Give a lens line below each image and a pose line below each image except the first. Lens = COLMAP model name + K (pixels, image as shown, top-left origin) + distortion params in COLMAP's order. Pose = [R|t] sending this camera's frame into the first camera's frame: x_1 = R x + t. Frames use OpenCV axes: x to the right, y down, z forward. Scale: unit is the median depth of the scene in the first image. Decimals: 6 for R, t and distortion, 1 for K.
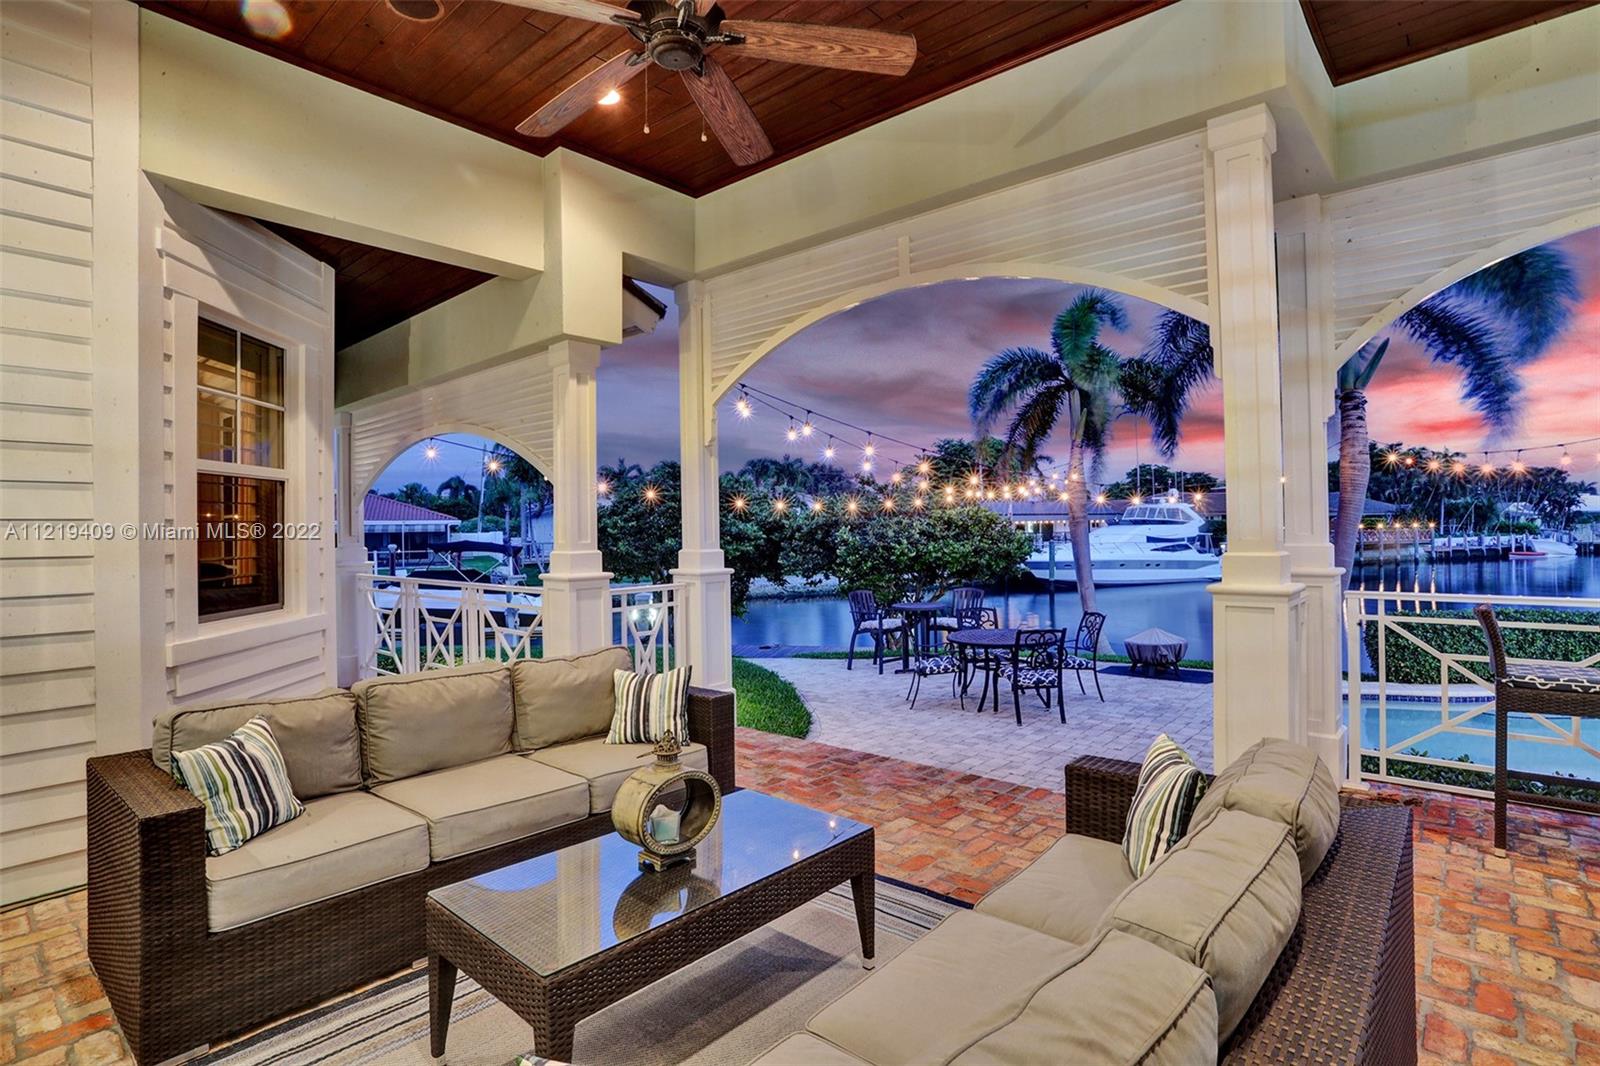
lens RADIAL K [[808.4, 0, 786.4], [0, 808.4, 529.3], [0, 0, 1]] dist [-0.077617, 0.034973]
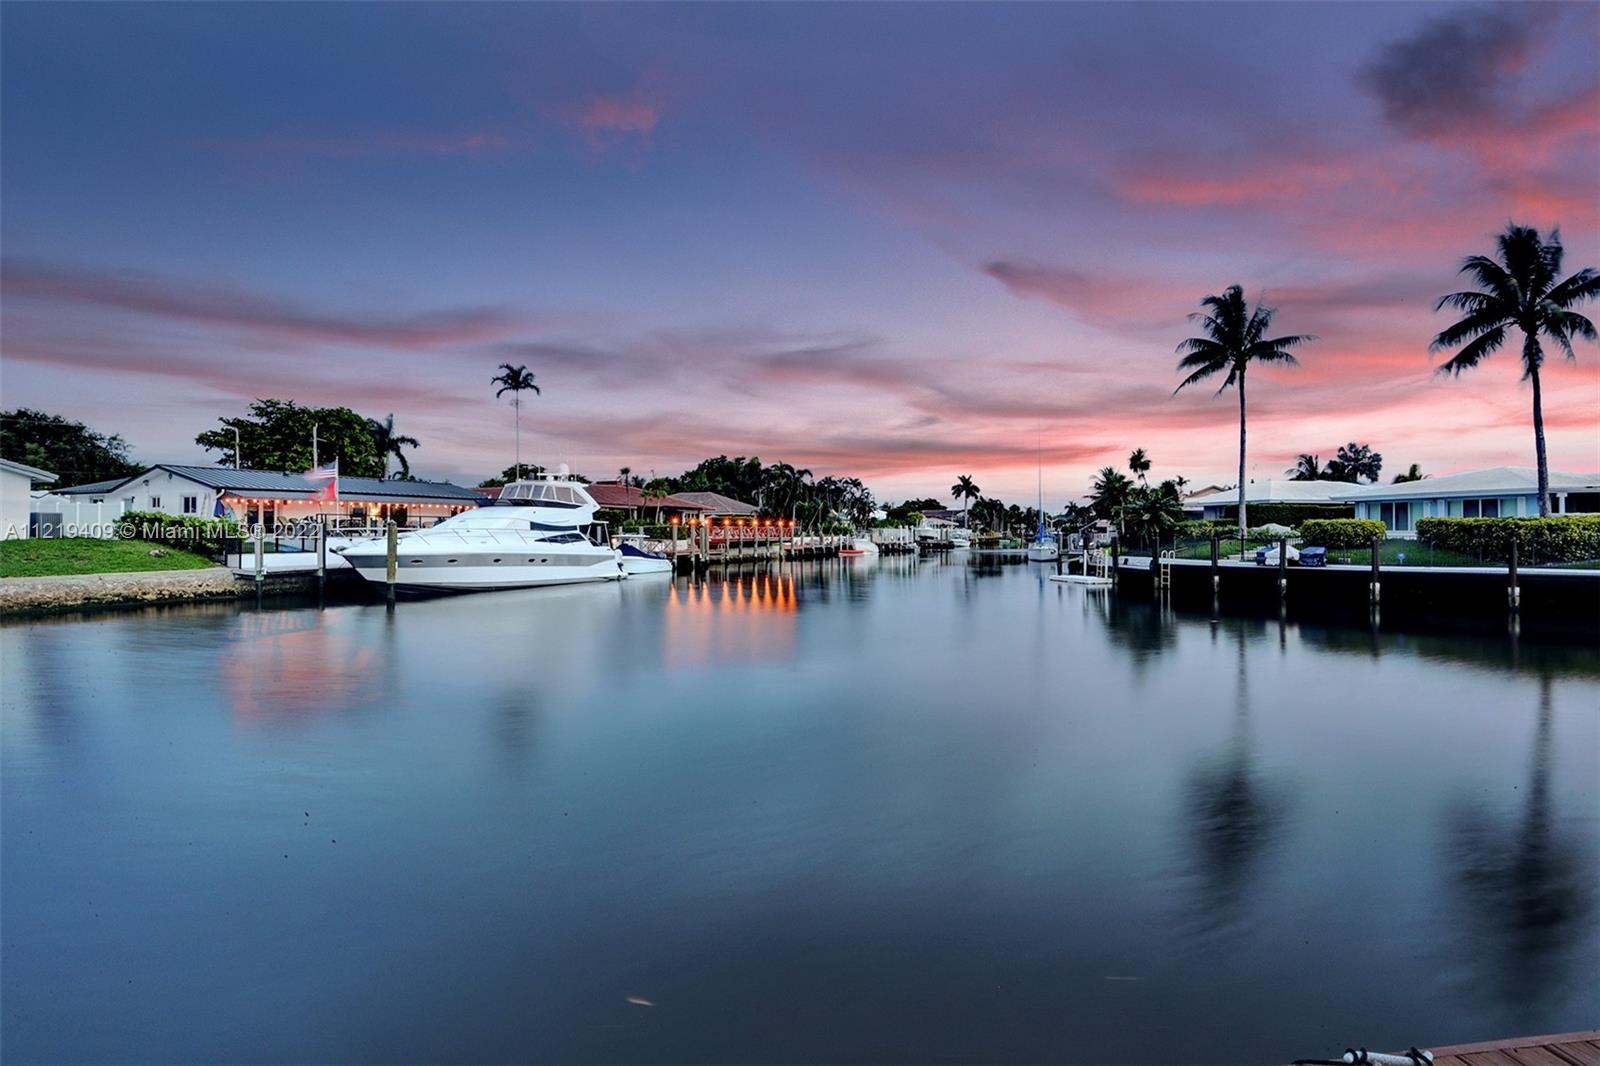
lens RADIAL K [[805.5, 0, 790.1], [0, 805.5, 521.7], [0, 0, 1]] dist [-0.068727, 0.031910]
pose [[0.730767, 0.025353, 0.682156, 0.112464], [-0.013757, 0.999654, -0.022416, 0.020633], [-0.682488, 0.006996, 0.730863, 0.269706]]
